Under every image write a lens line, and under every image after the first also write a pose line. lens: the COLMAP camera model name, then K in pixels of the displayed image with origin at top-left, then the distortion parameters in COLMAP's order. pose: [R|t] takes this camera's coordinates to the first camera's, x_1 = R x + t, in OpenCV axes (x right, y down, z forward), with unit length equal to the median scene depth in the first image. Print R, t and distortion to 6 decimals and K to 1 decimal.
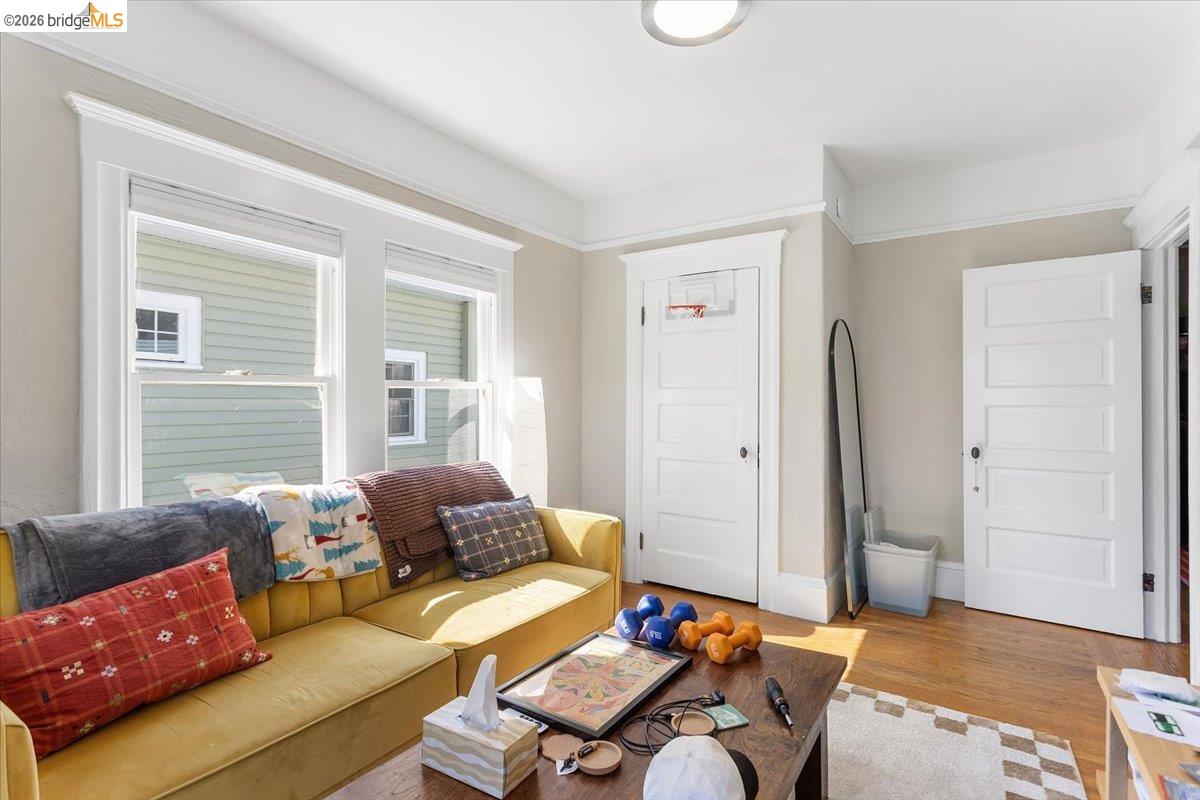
lens RADIAL K [[571.9, 0, 604.3], [0, 571.9, 398.1], [0, 0, 1]] dist [0.002422, 0.000975]
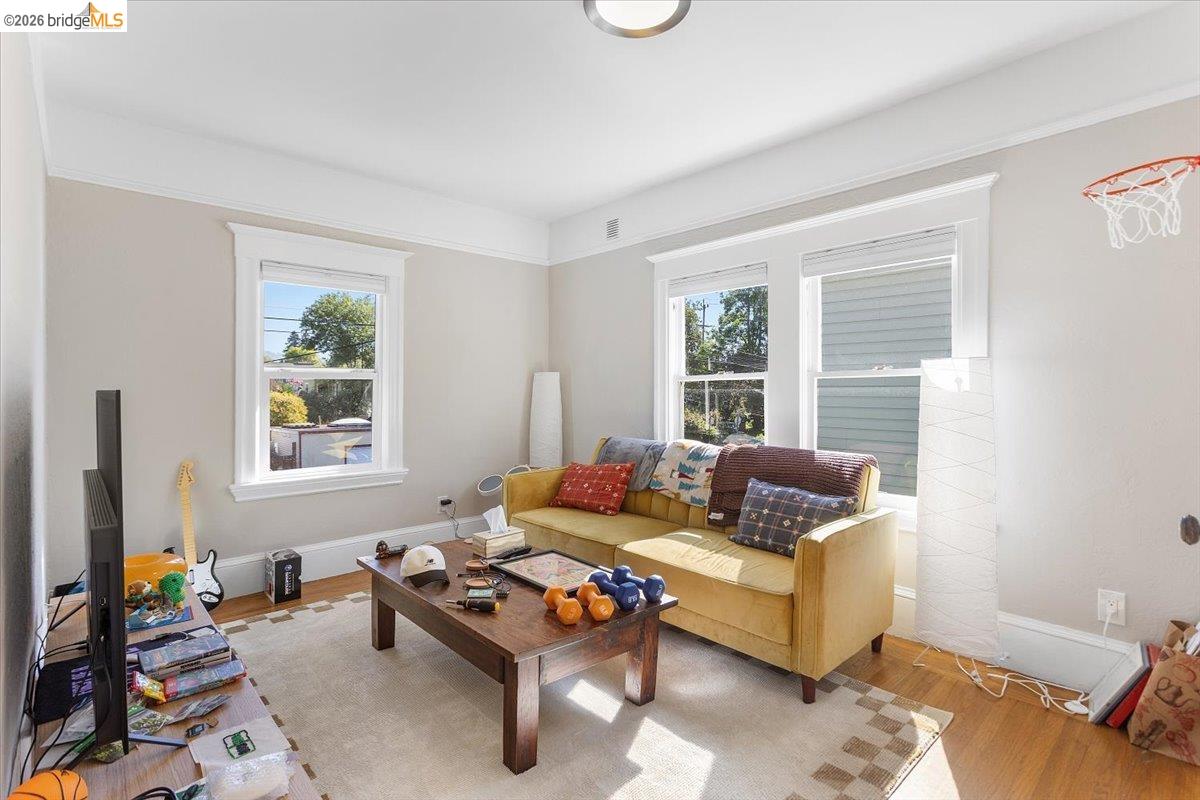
lens RADIAL K [[571.9, 0, 604.3], [0, 571.9, 398.1], [0, 0, 1]] dist [0.002422, 0.000975]
pose [[-0.236721, 0.013177, -0.971488, 1.108578], [0.003225, 0.999913, 0.012777, 0.005949], [0.971572, -0.000108, -0.236743, 1.149105]]
